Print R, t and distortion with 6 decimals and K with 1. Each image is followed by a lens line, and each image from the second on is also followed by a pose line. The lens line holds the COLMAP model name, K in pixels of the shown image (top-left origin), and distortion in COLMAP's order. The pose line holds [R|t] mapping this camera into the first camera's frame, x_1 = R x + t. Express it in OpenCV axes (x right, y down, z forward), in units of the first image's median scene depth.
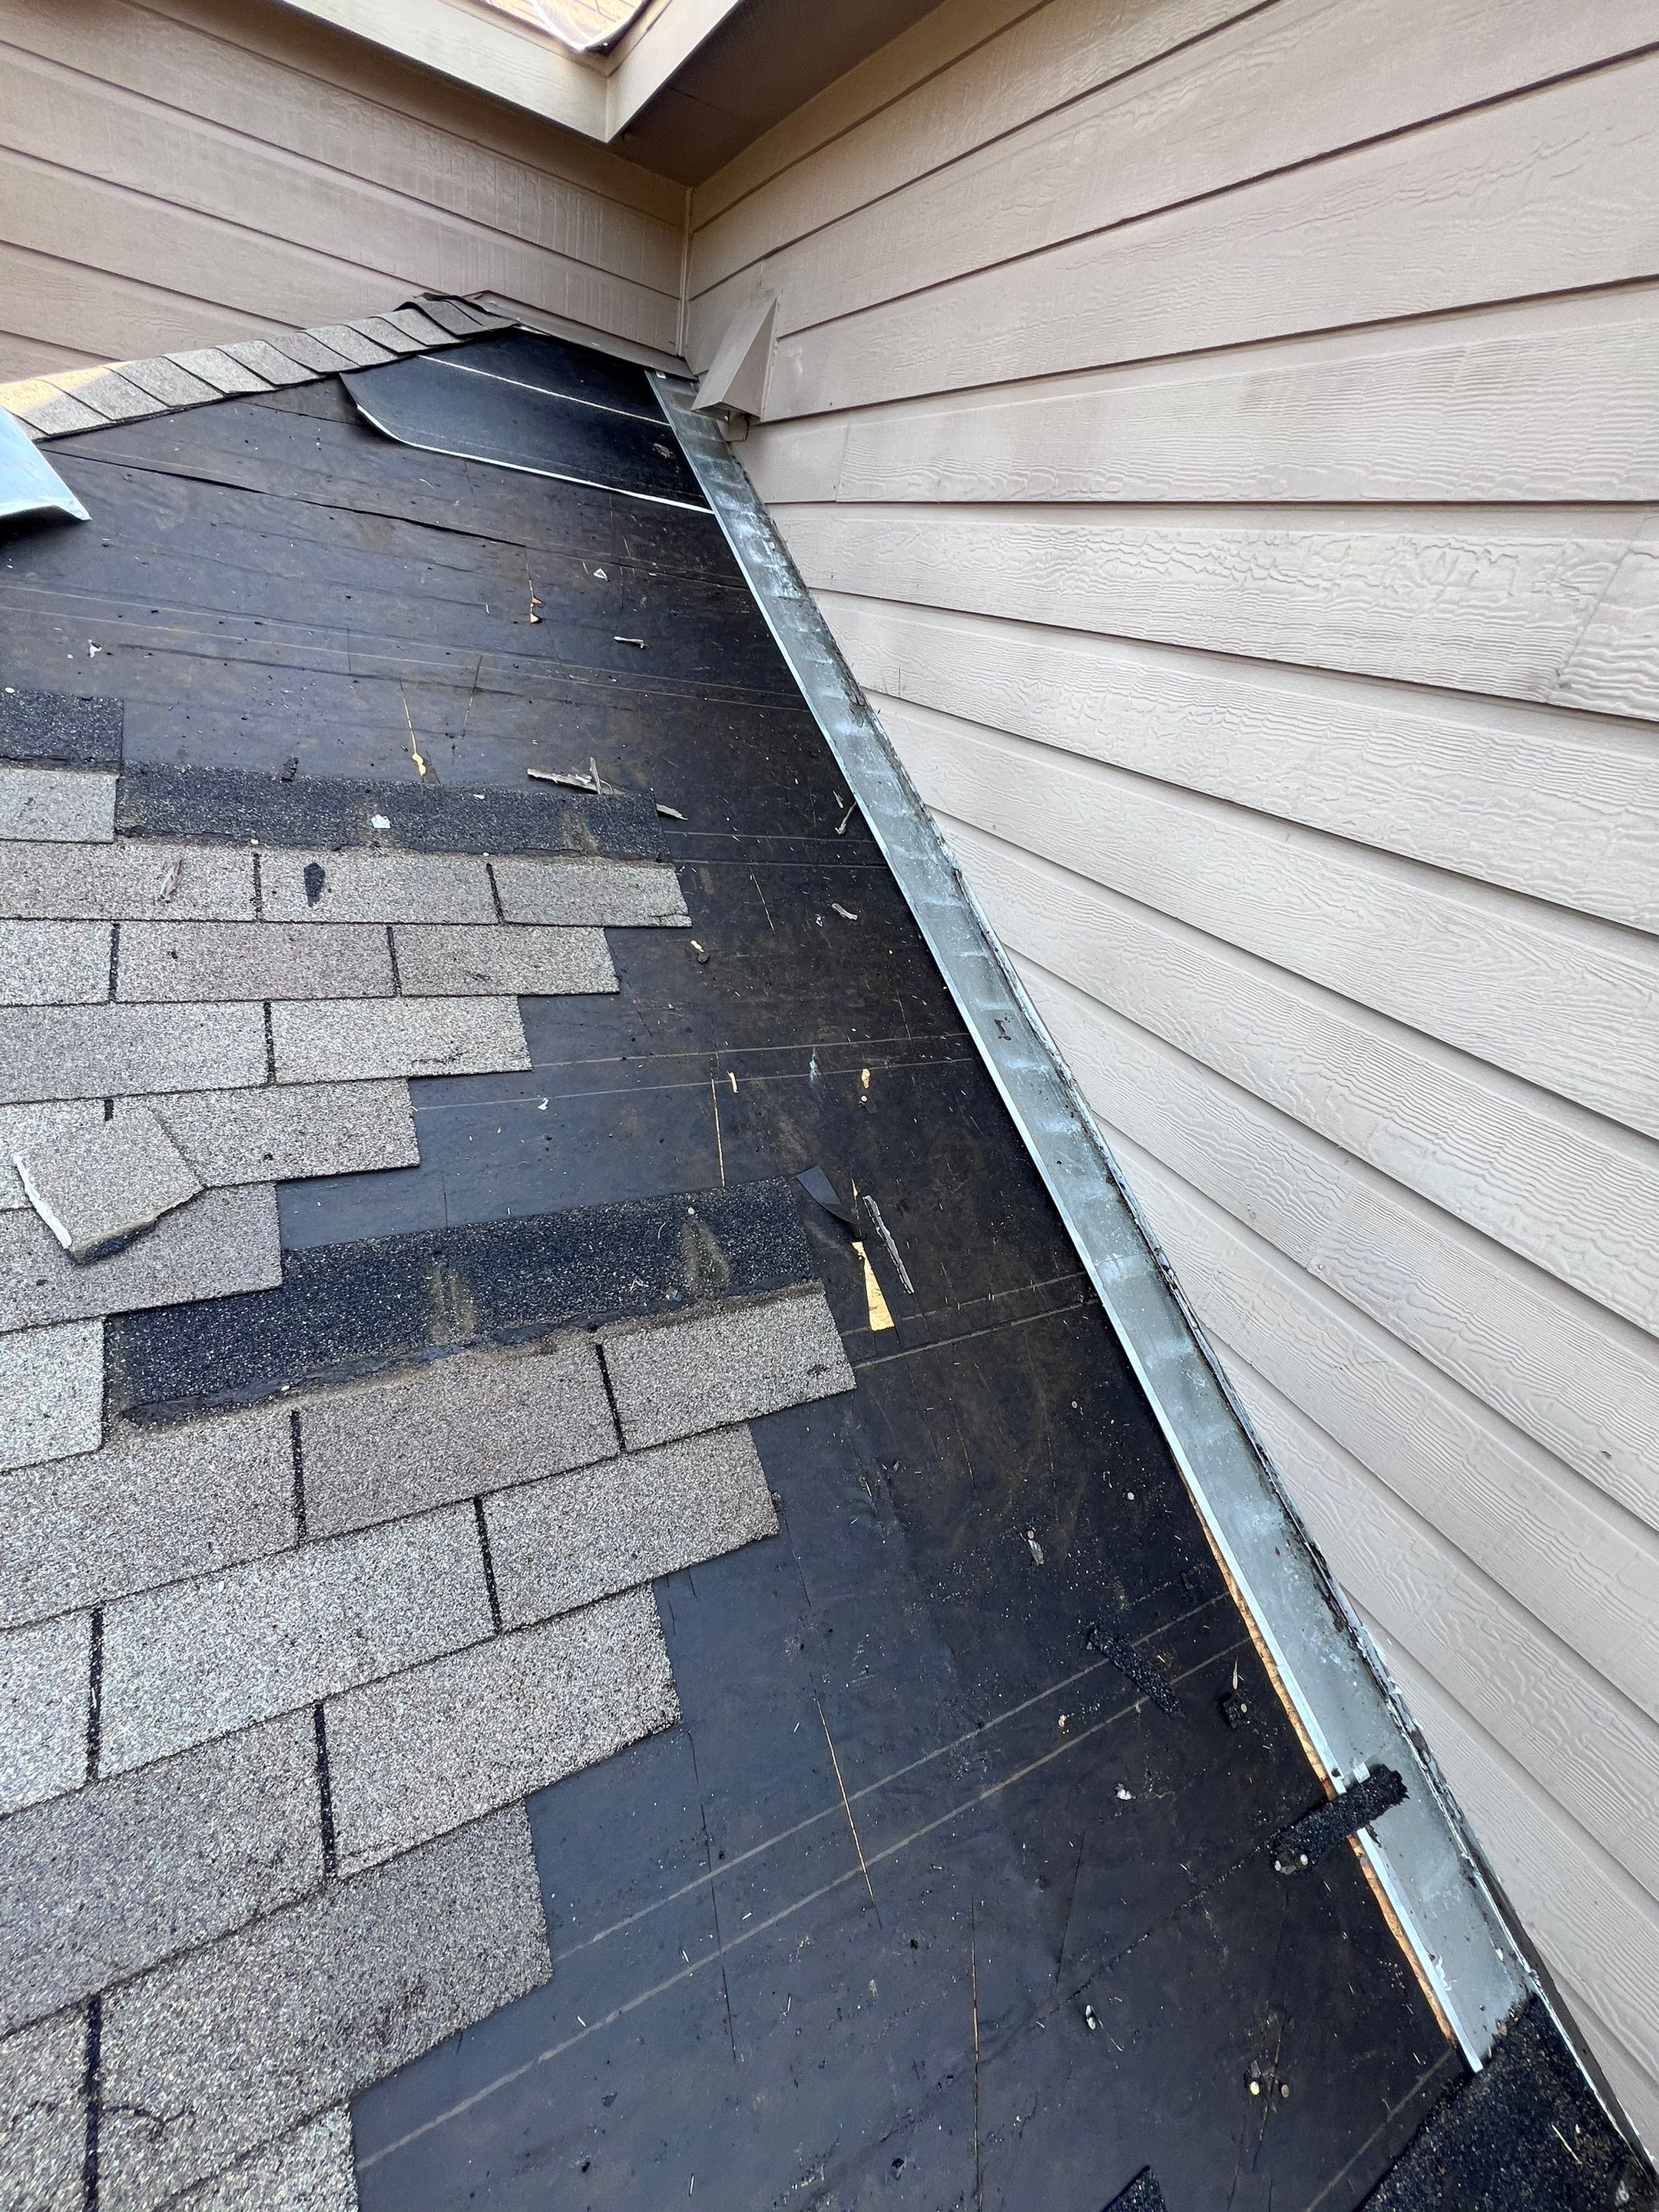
lens RADIAL K [[884.8, 0, 834.6], [0, 884.8, 1103.5], [0, 0, 1]] dist [-0.002545, 0.000313]
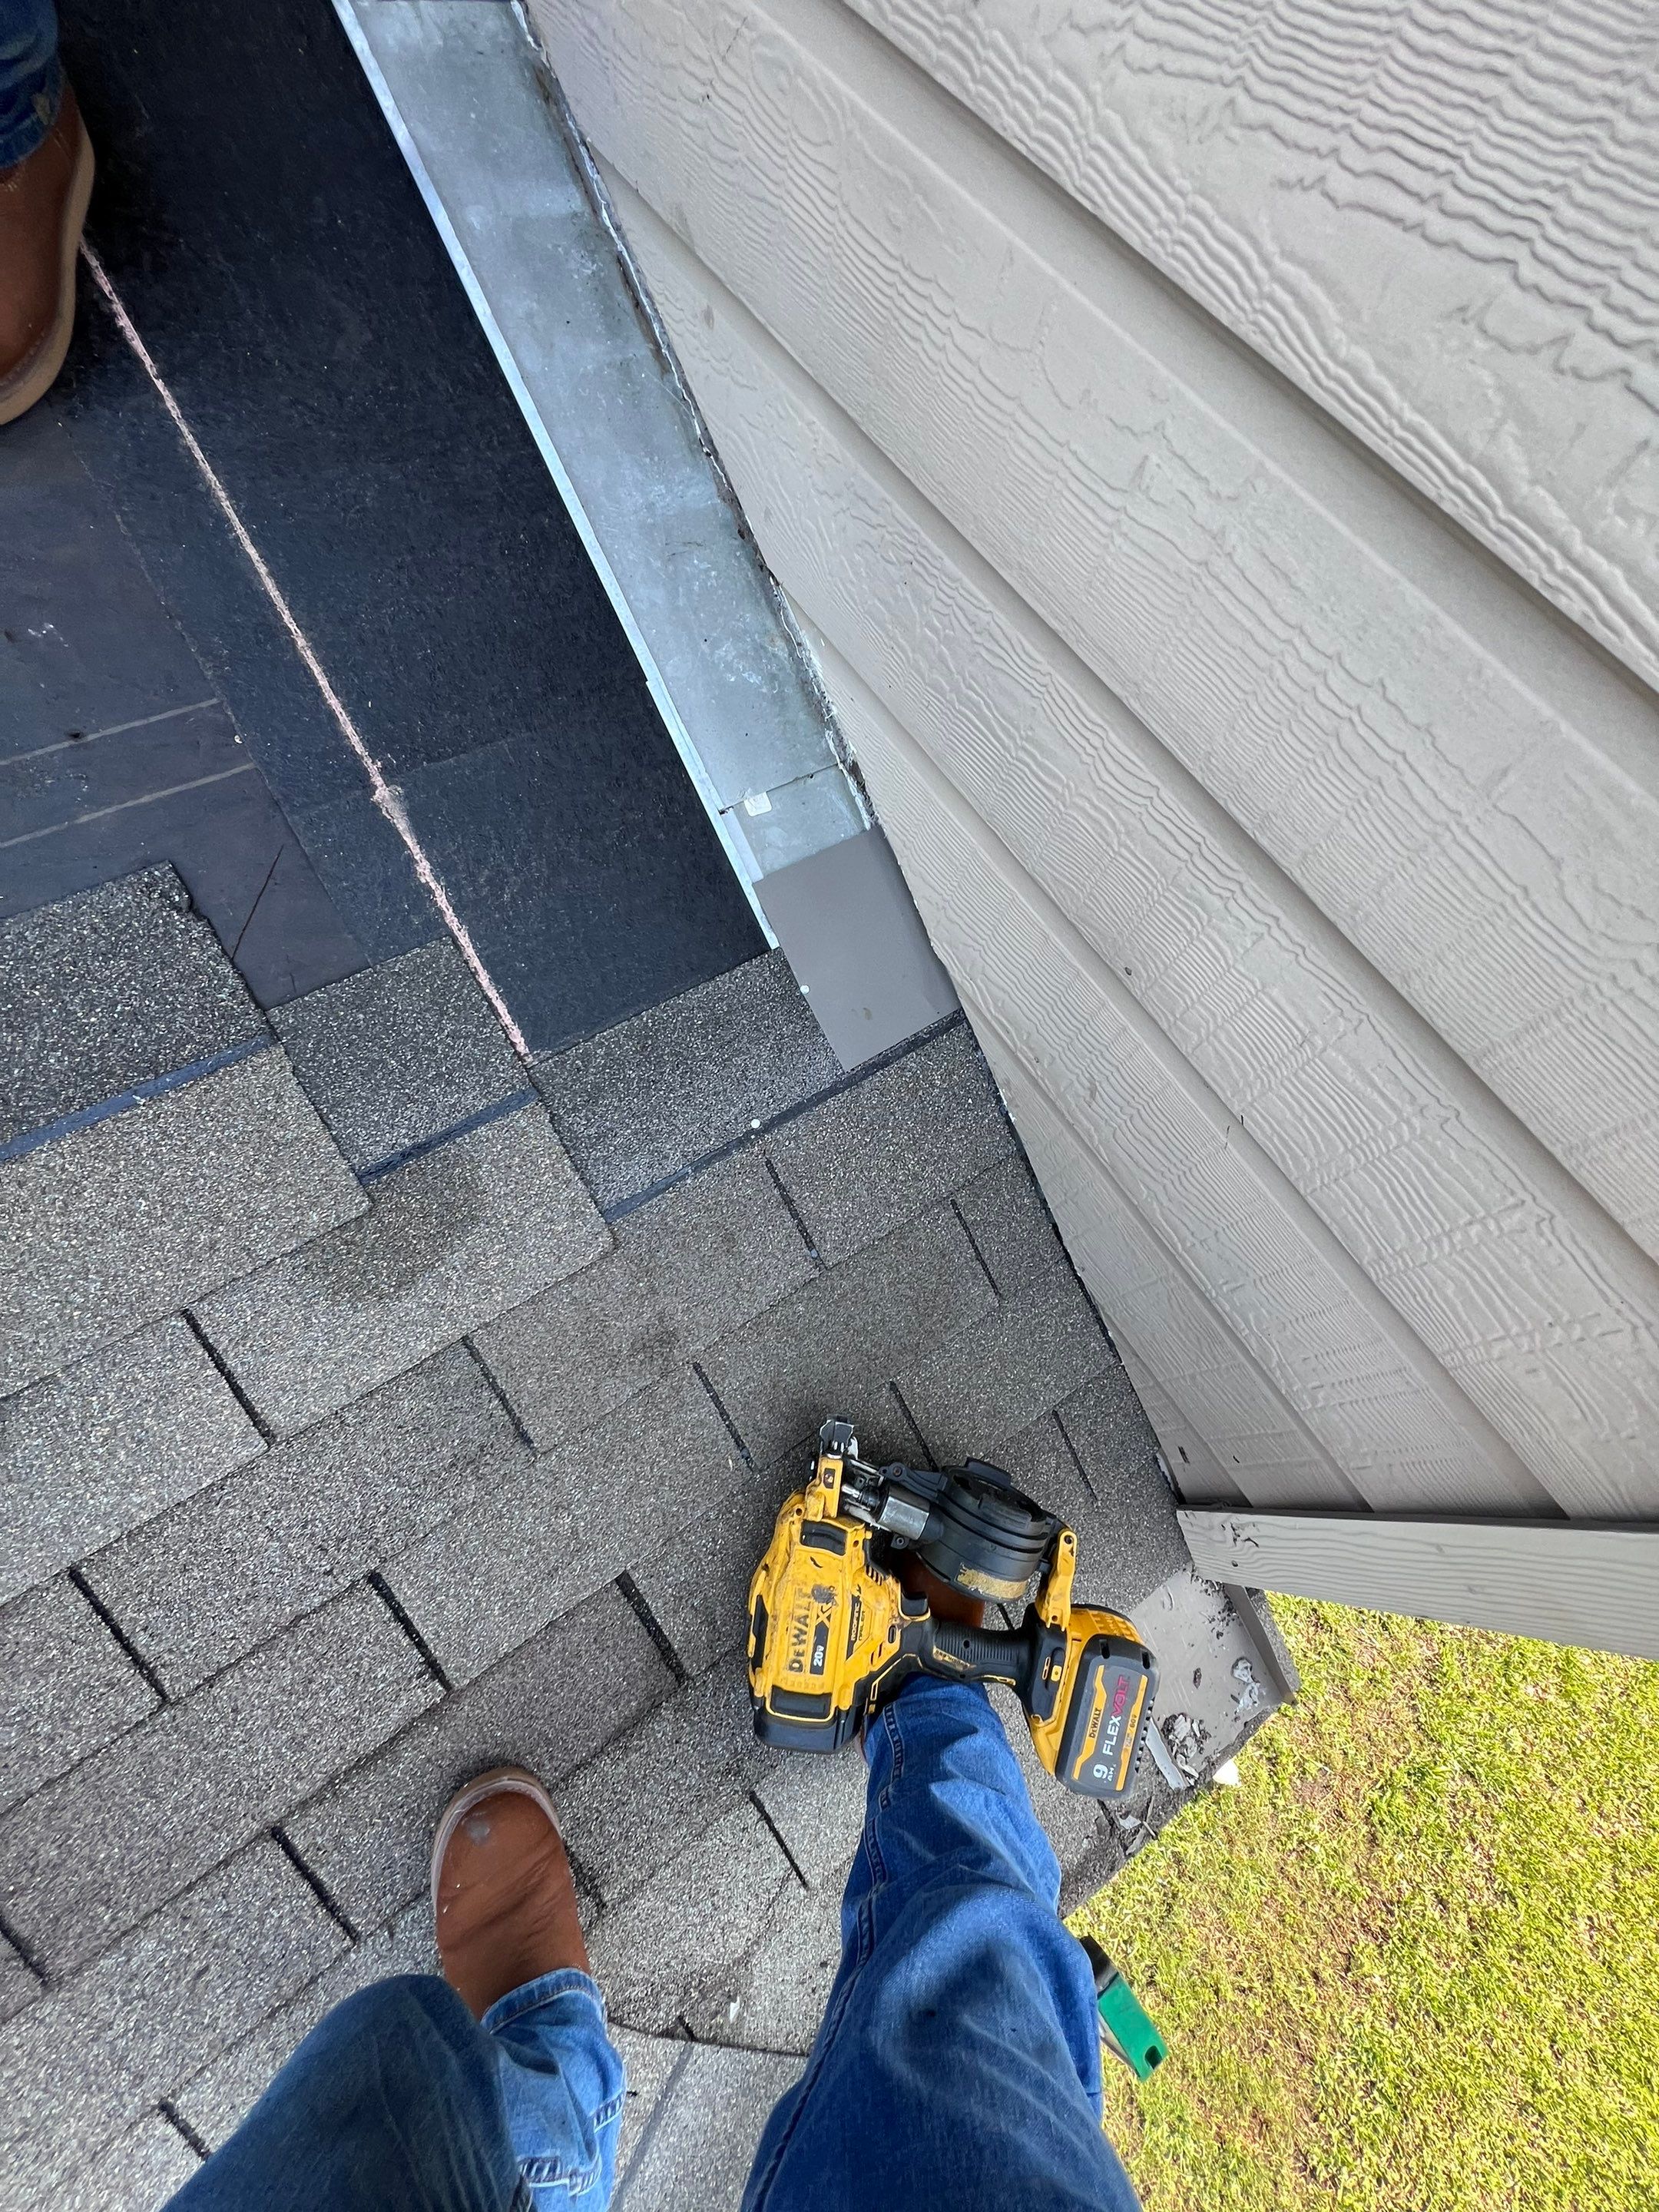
lens RADIAL K [[884.8, 0, 834.9], [0, 884.8, 1102.7], [0, 0, 1]] dist [-0.002545, 0.000313]
pose [[0.994181, -0.106579, 0.015652, 0.592629], [0.073488, 0.777272, 0.624858, 0.456879], [-0.078763, -0.620072, 0.780581, 0.212203]]
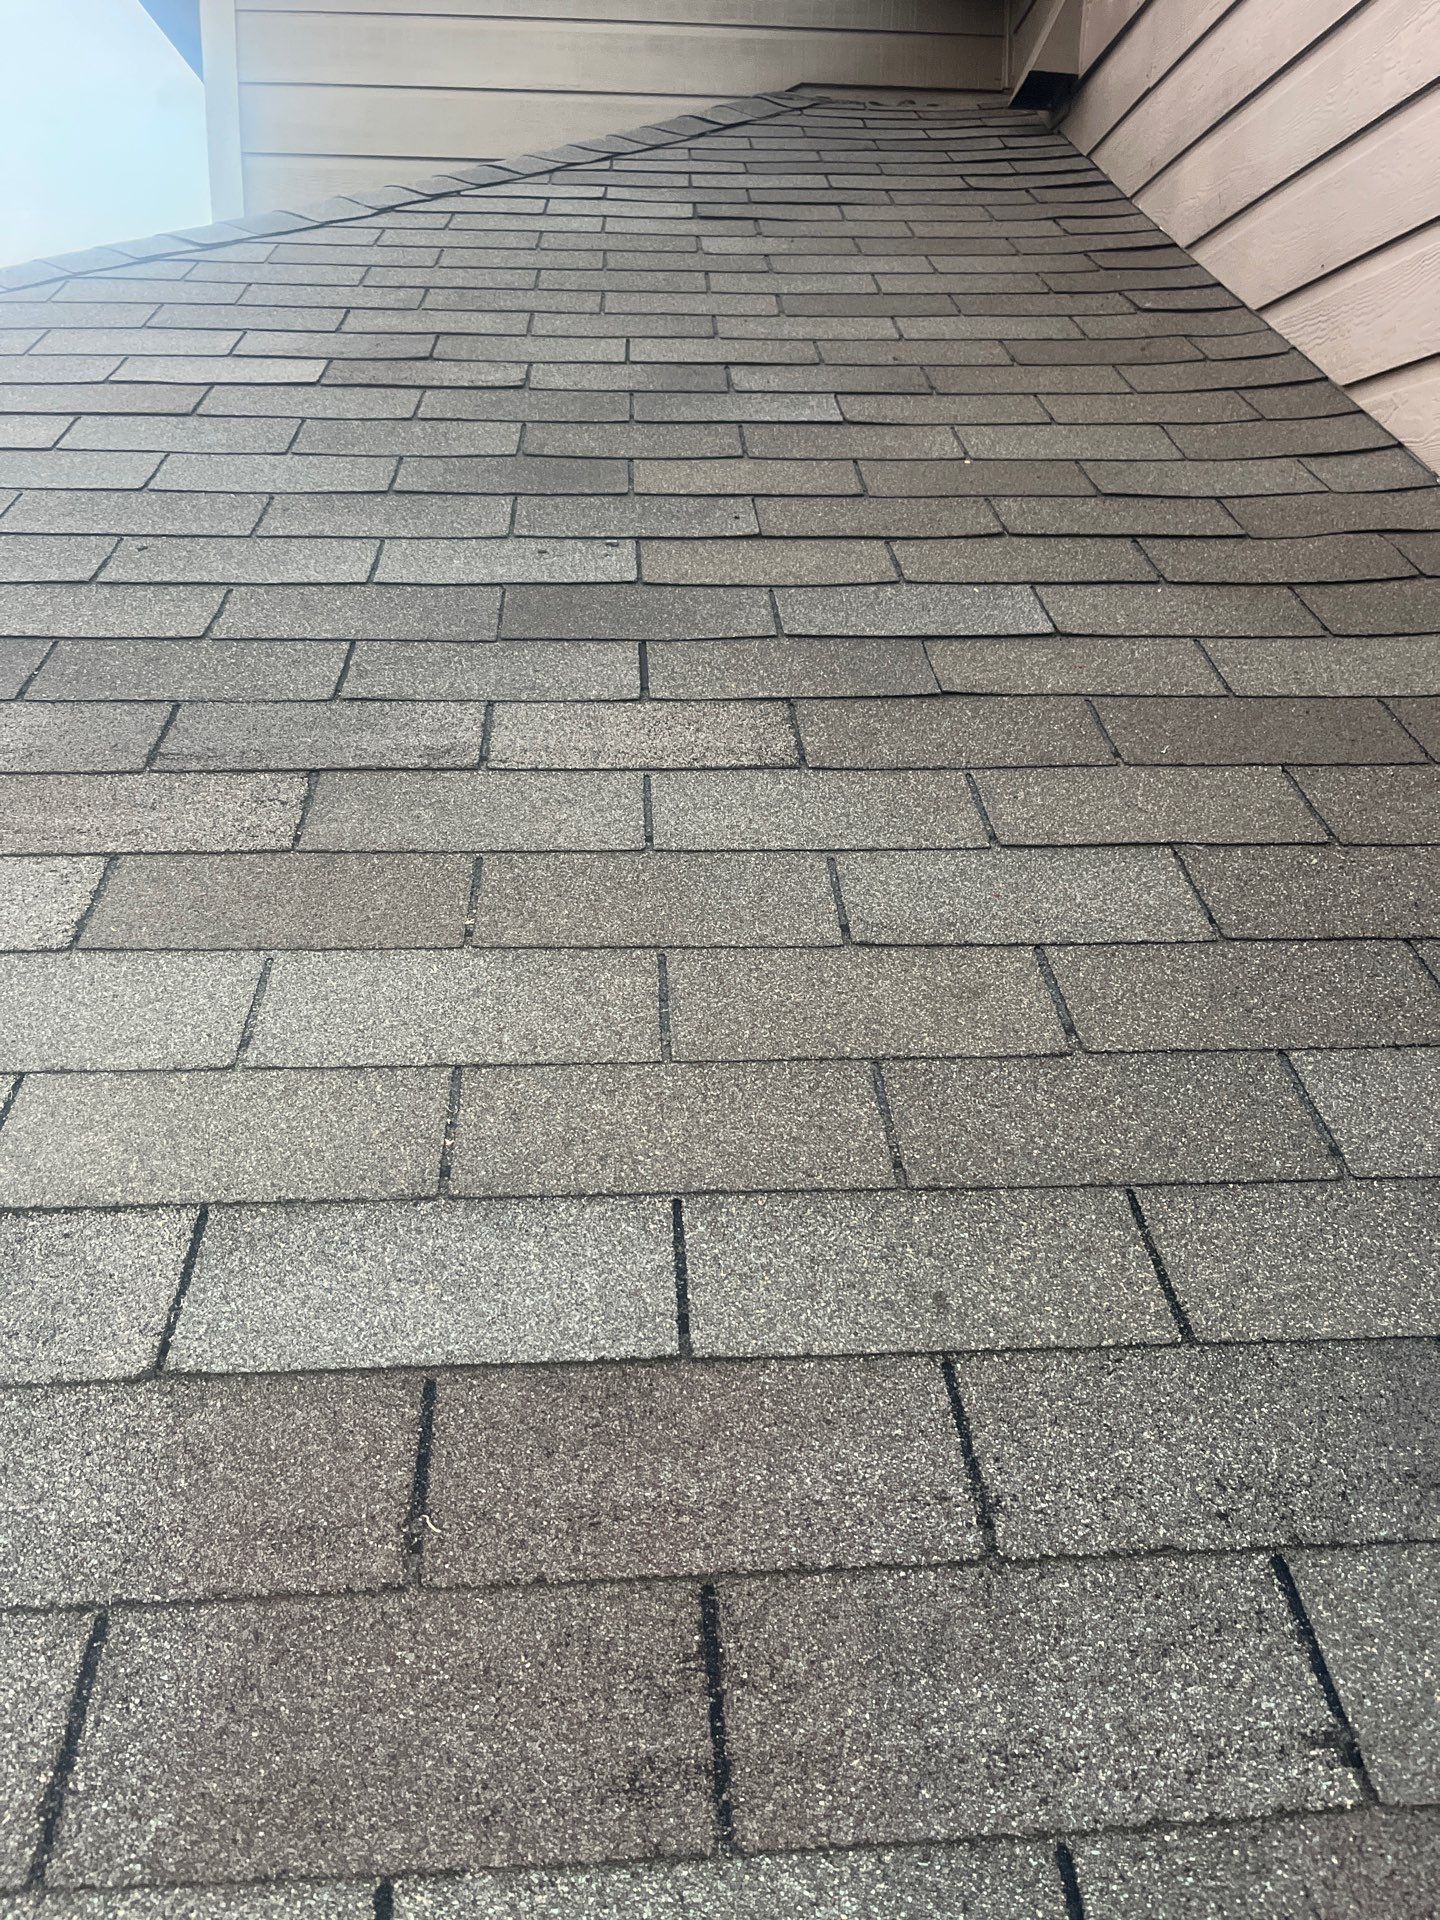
lens RADIAL K [[1468.9, 0, 719.9], [0, 1468.9, 954.5], [0, 0, 1]] dist [0.009631, -0.002460]
pose [[0.895047, -0.085816, -0.437638, 0.327704], [-0.058059, 0.950539, -0.305131, 1.051223], [0.442177, 0.298515, 0.845794, -0.258514]]
